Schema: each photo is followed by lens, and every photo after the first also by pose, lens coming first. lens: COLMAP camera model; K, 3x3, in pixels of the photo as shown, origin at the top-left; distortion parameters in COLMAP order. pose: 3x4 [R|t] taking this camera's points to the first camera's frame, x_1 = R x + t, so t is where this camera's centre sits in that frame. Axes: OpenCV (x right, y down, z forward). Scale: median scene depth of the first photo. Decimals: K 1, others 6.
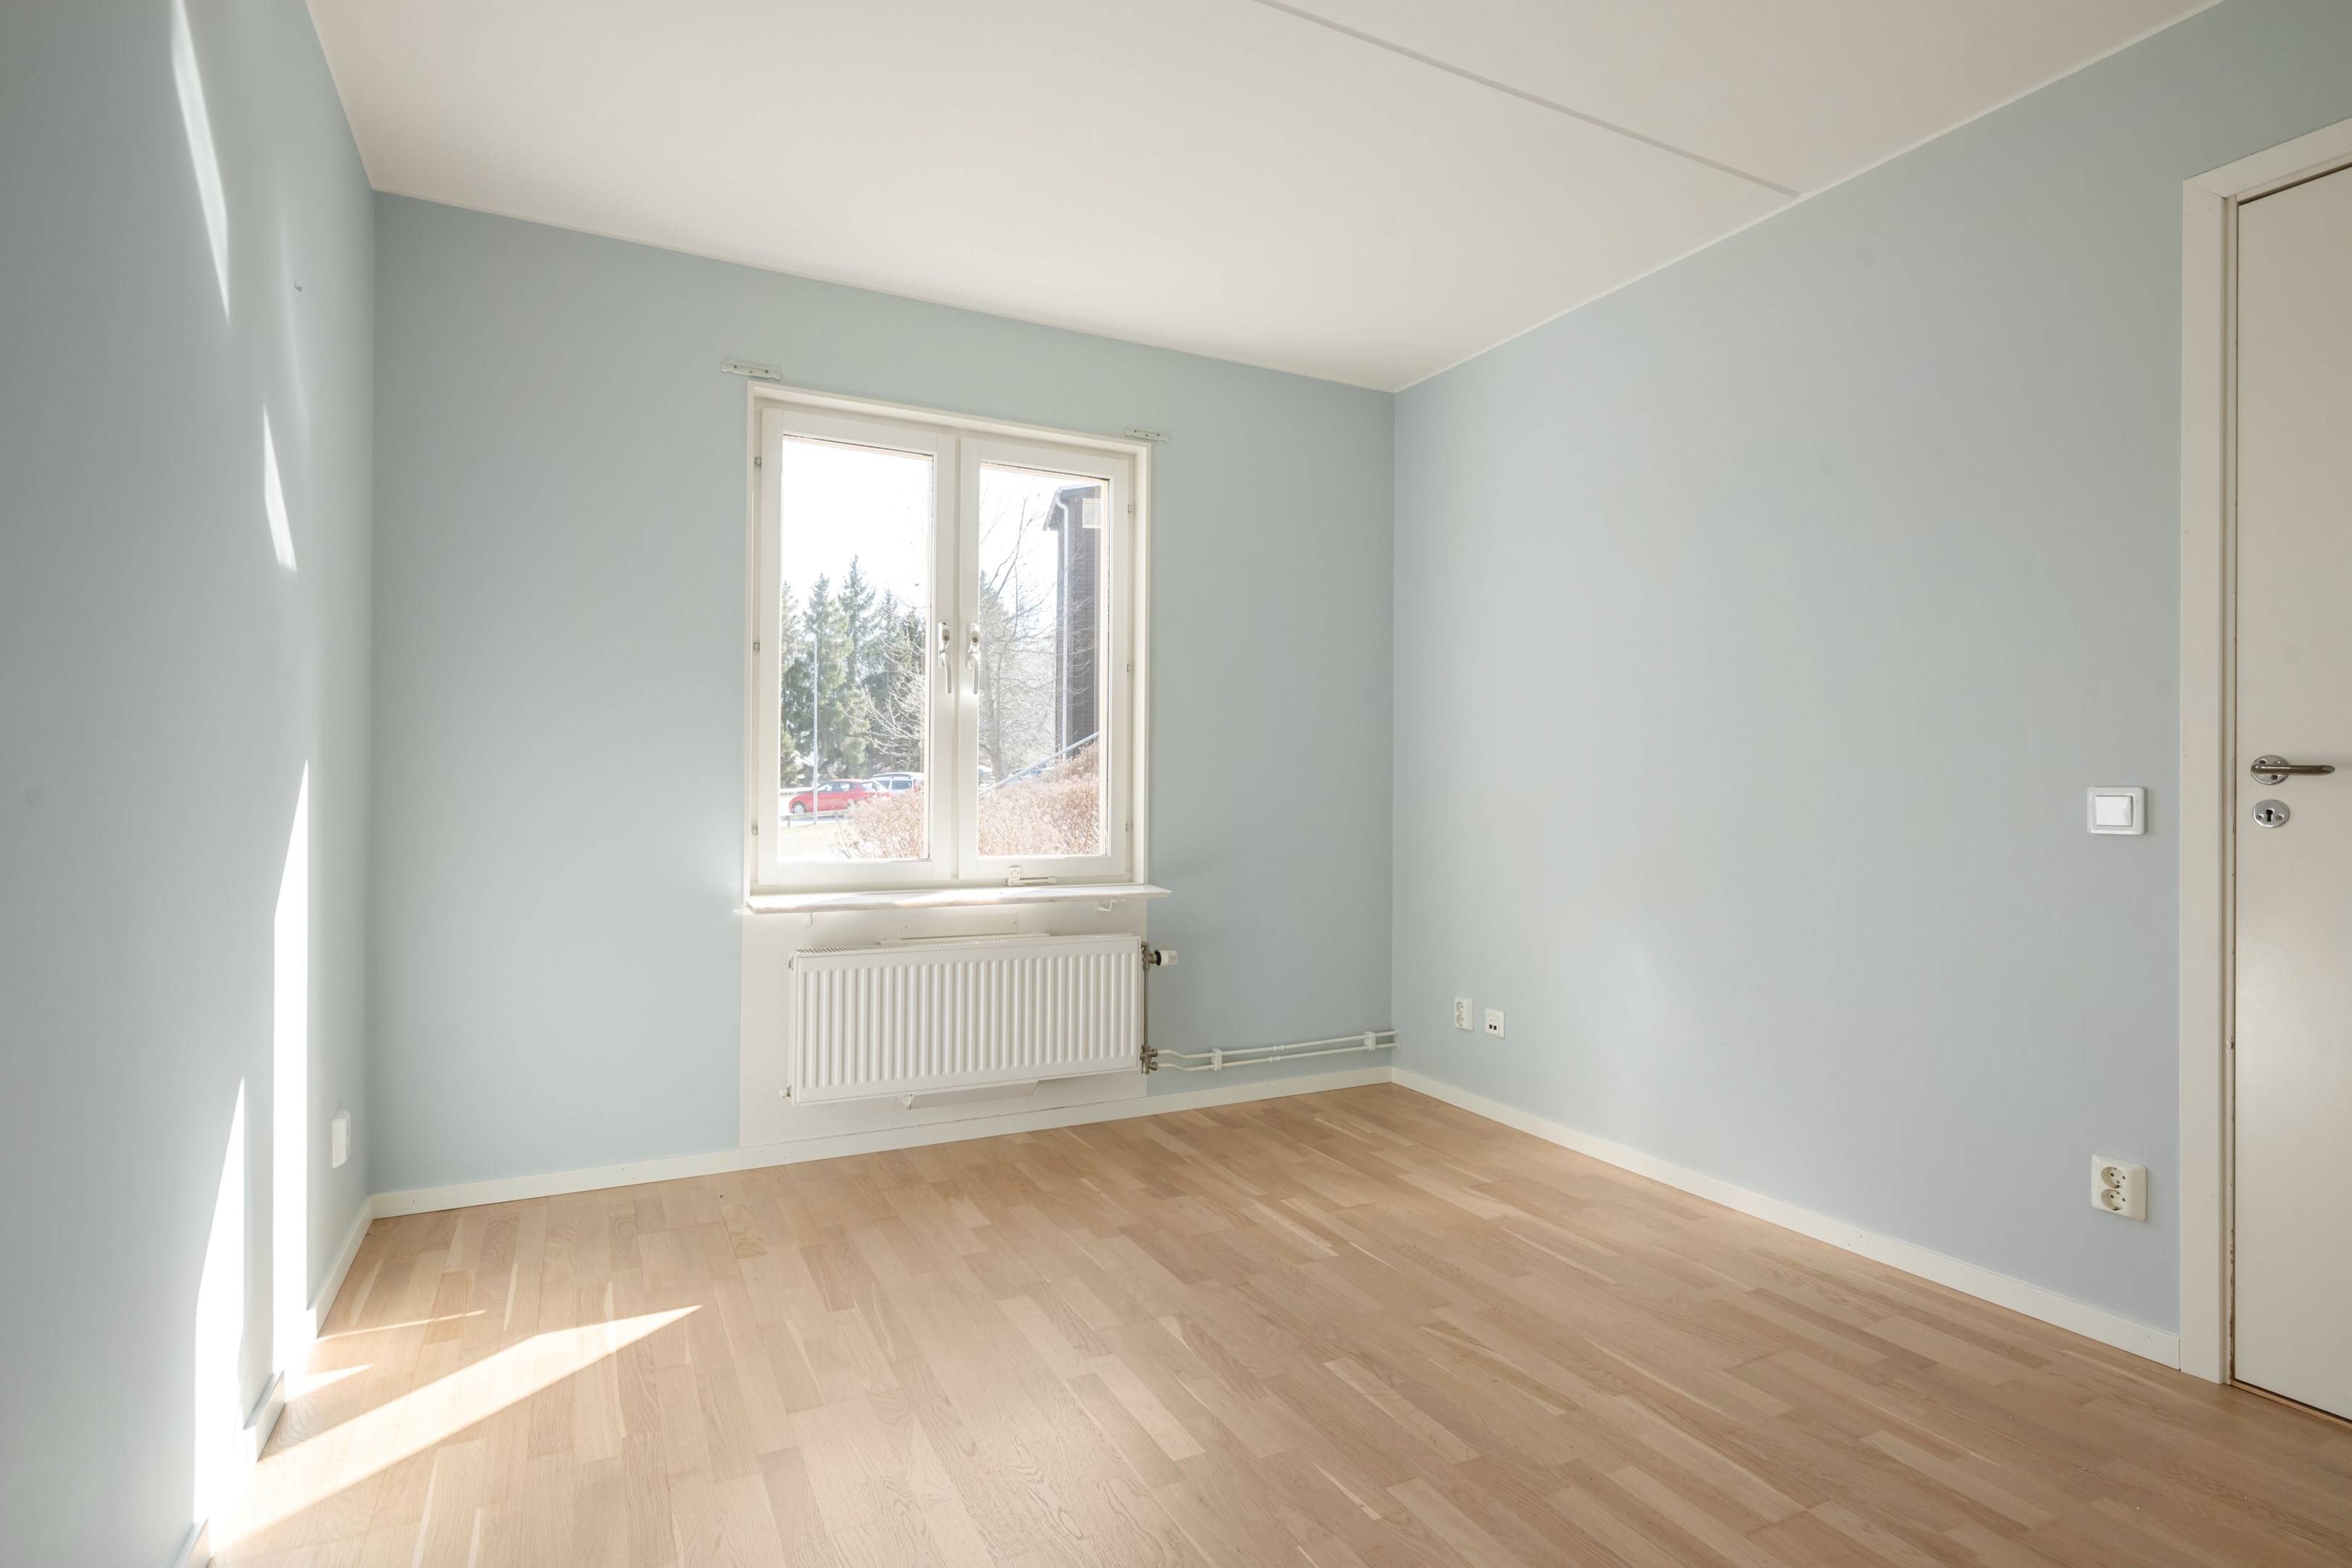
lens RADIAL K [[1173.9, 0, 1178.8], [0, 1173.9, 789.1], [0, 0, 1]] dist [-0.003229, -0.000633]
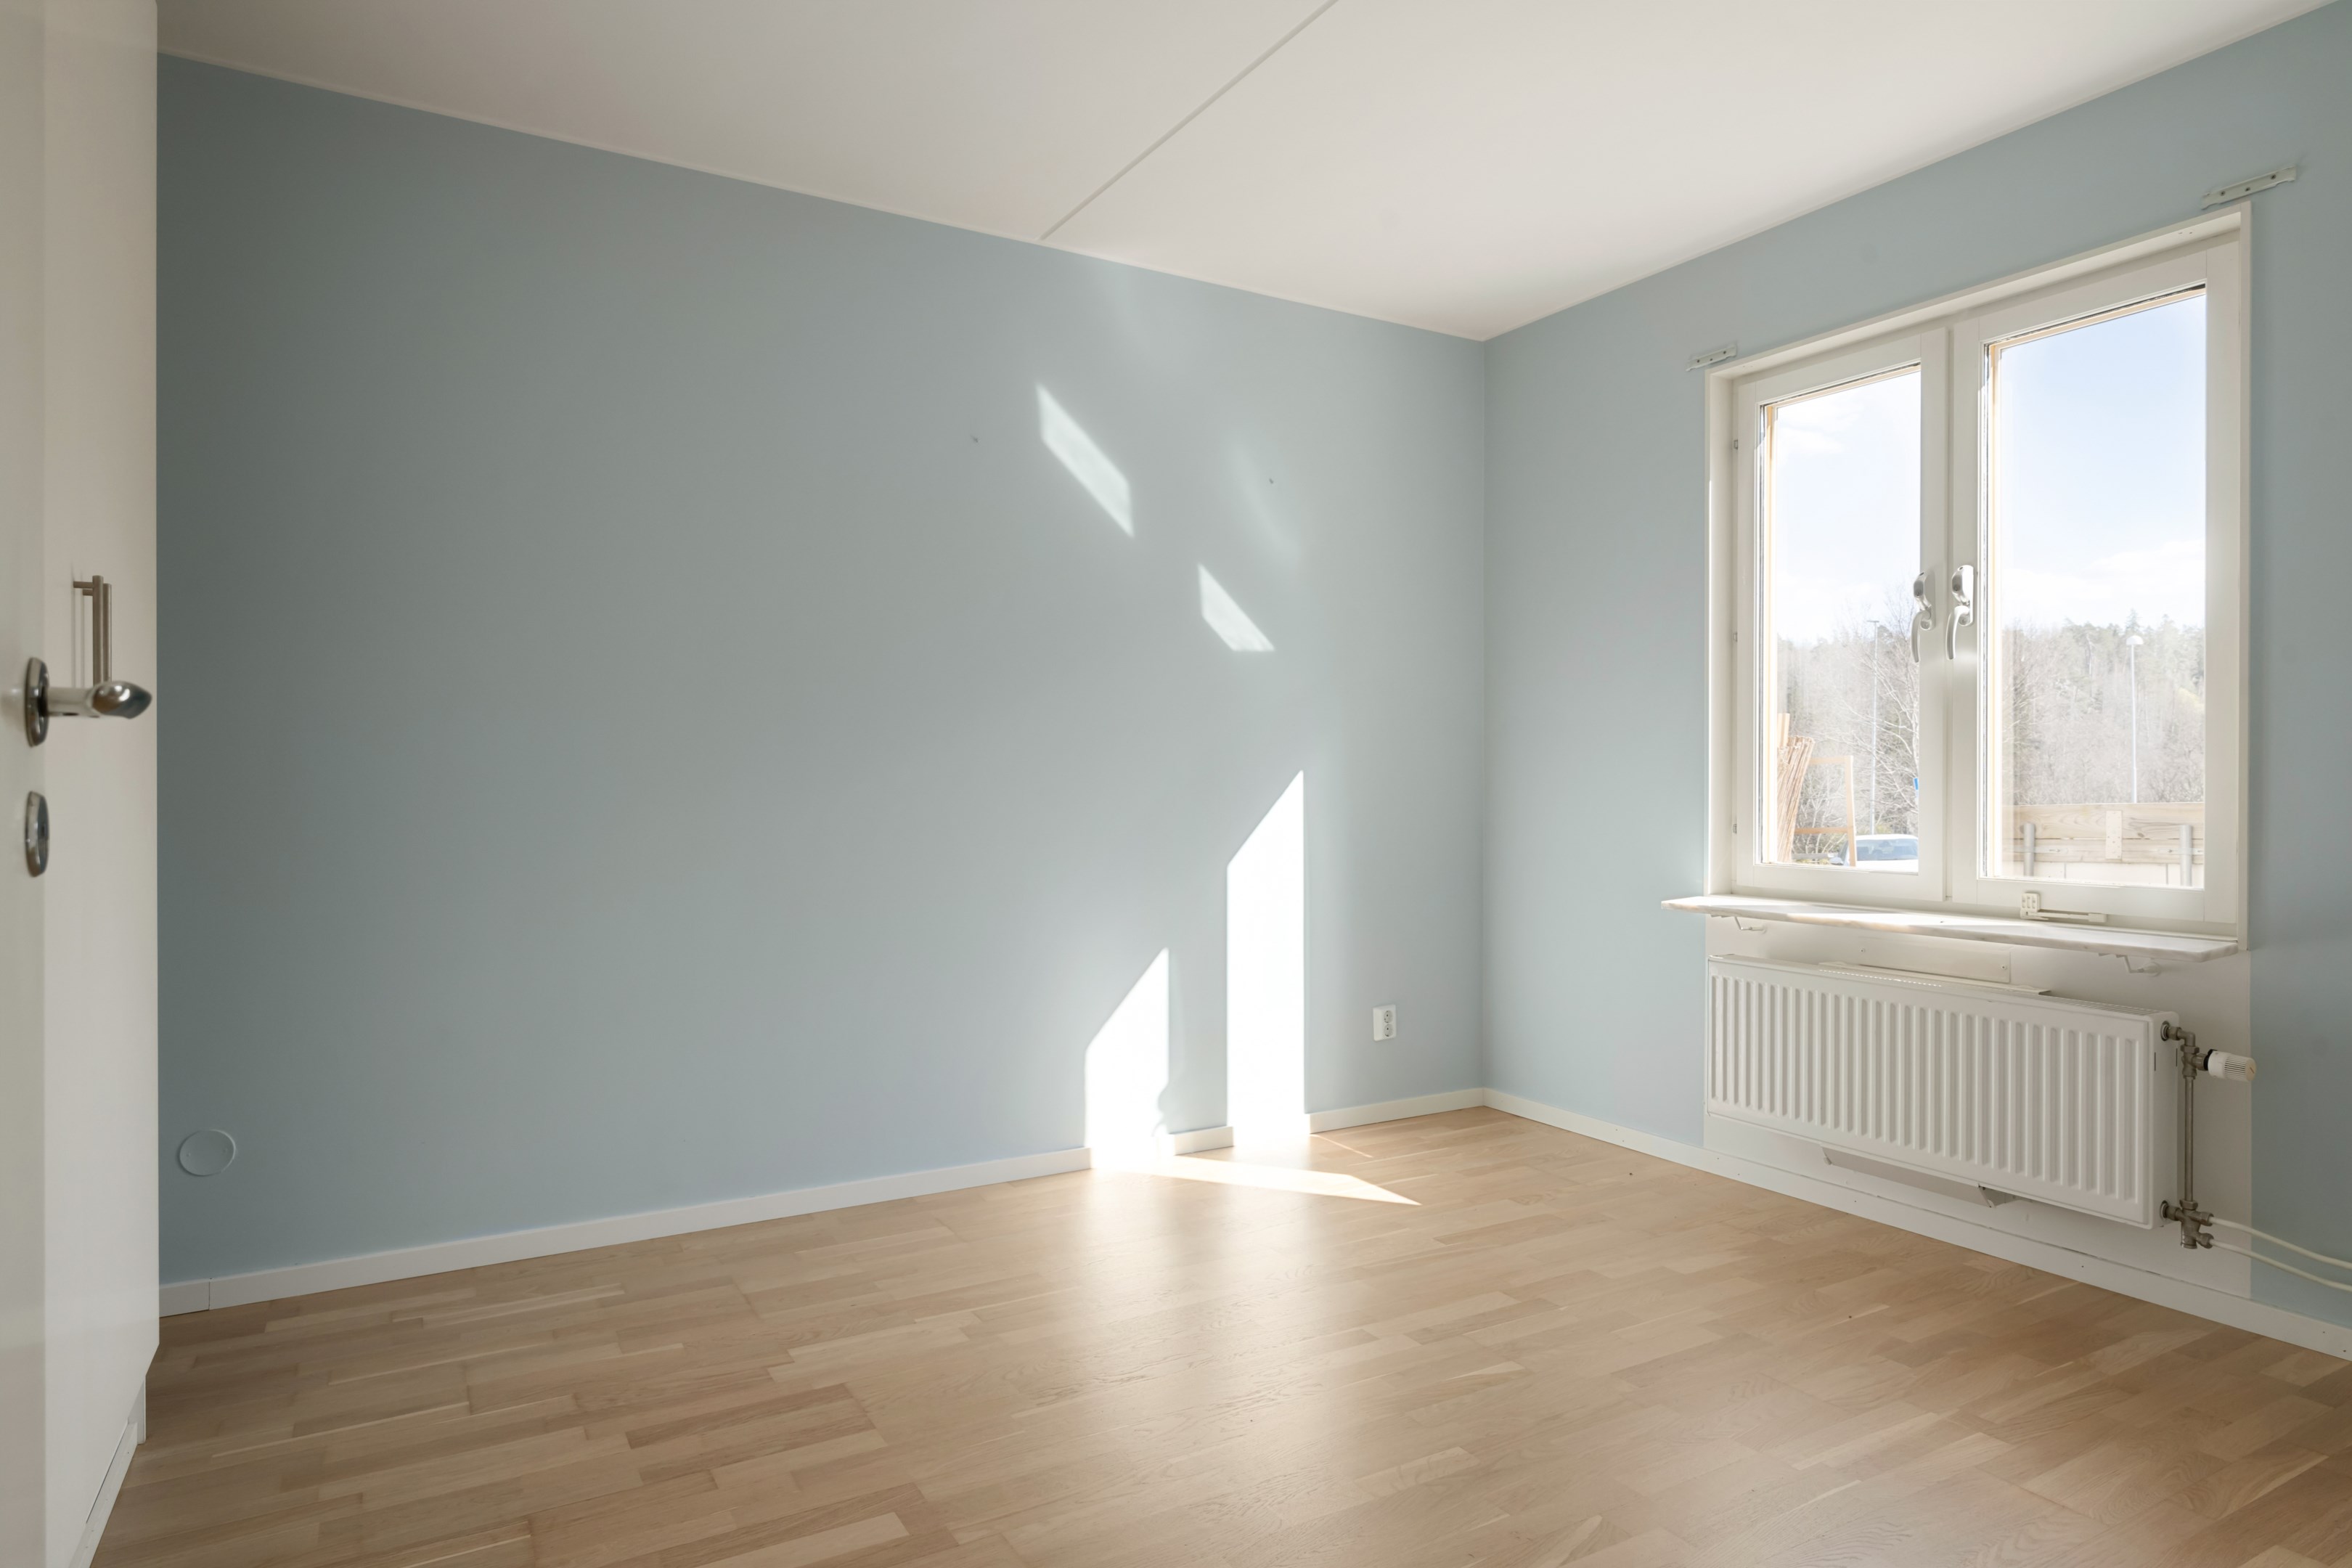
lens RADIAL K [[1343.6, 0, 1168.5], [0, 1343.6, 789.5], [0, 0, 1]] dist [0.004699, -0.000152]
pose [[0.052892, -0.001963, -0.998598, 0.679630], [0.002465, 0.999995, -0.001836, 0.003886], [0.998597, -0.002364, 0.052896, 0.452509]]
